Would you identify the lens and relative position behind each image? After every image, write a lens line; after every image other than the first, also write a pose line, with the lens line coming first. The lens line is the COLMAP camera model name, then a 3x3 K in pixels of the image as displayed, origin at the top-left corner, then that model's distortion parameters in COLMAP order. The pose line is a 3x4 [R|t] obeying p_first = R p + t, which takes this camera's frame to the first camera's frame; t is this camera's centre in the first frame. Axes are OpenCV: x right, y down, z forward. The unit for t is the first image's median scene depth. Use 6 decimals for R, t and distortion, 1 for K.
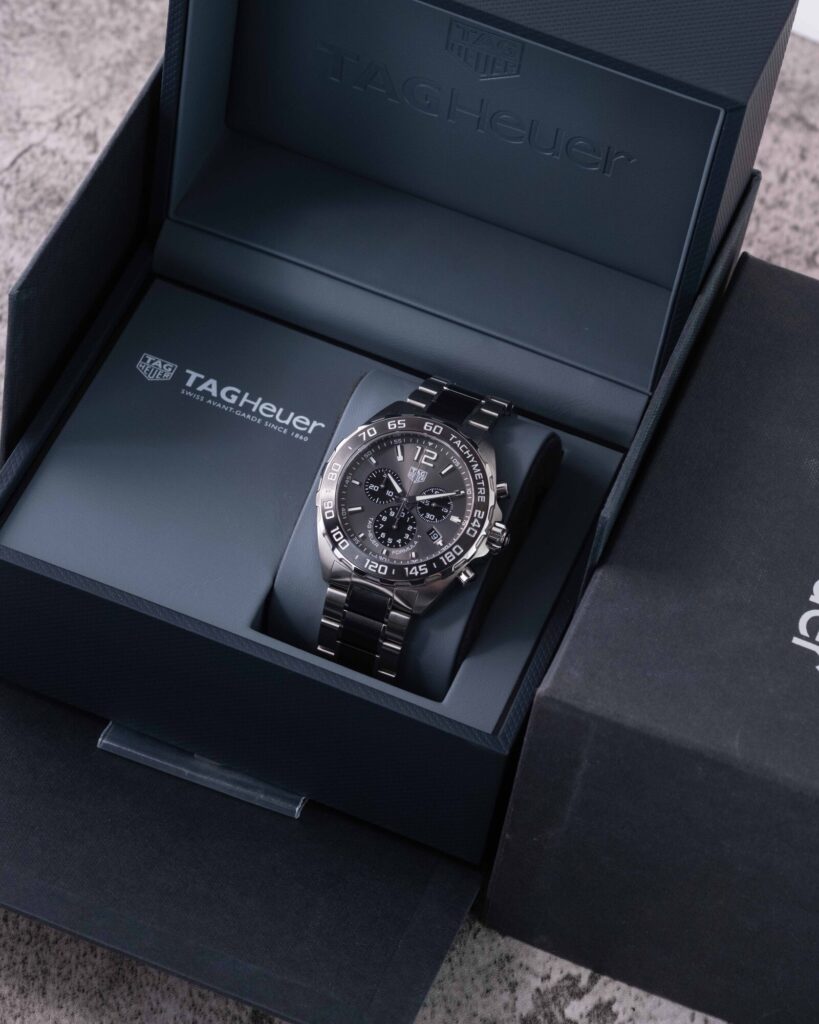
lens RADIAL K [[4192.6, 0, 405.1], [0, 4192.6, 512.6], [0, 0, 1]] dist [0.235829, 0.000000]
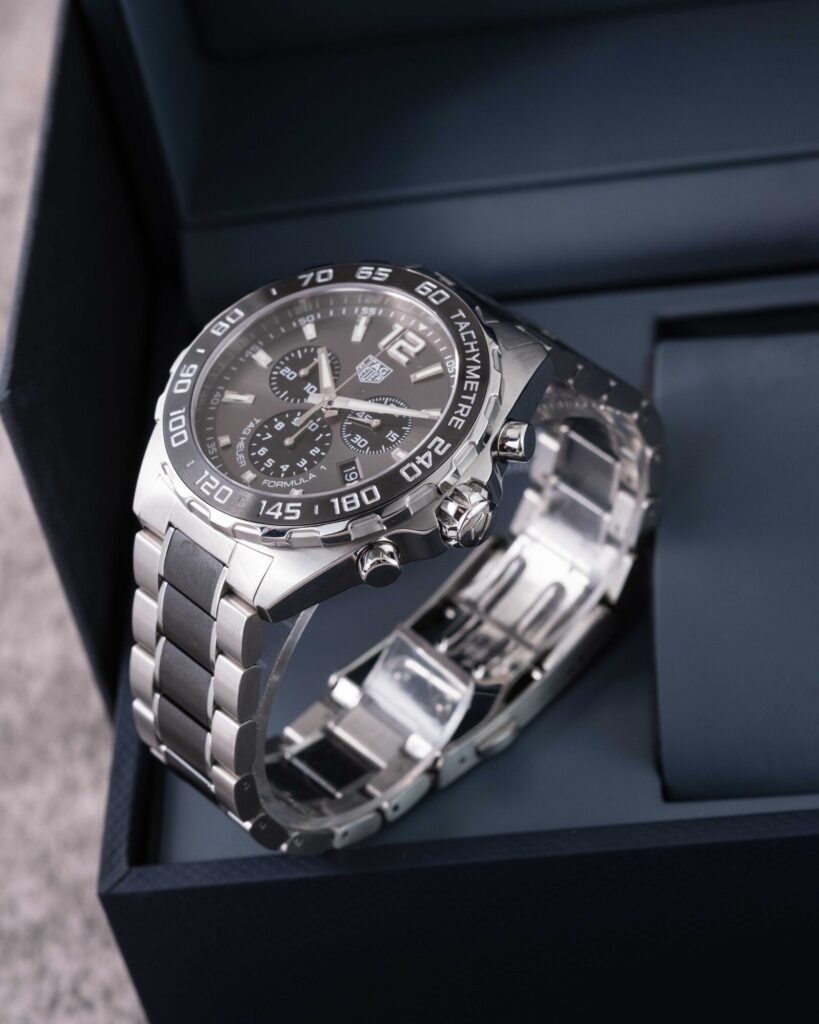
lens RADIAL K [[4192.6, 0, 404.7], [0, 4192.6, 507.3], [0, 0, 1]] dist [0.235829, 0.000000]
pose [[0.900389, 0.256231, -0.351633, 0.188019], [-0.355946, 0.898572, -0.256653, 0.133984], [0.250205, 0.356250, 0.900268, 0.553834]]
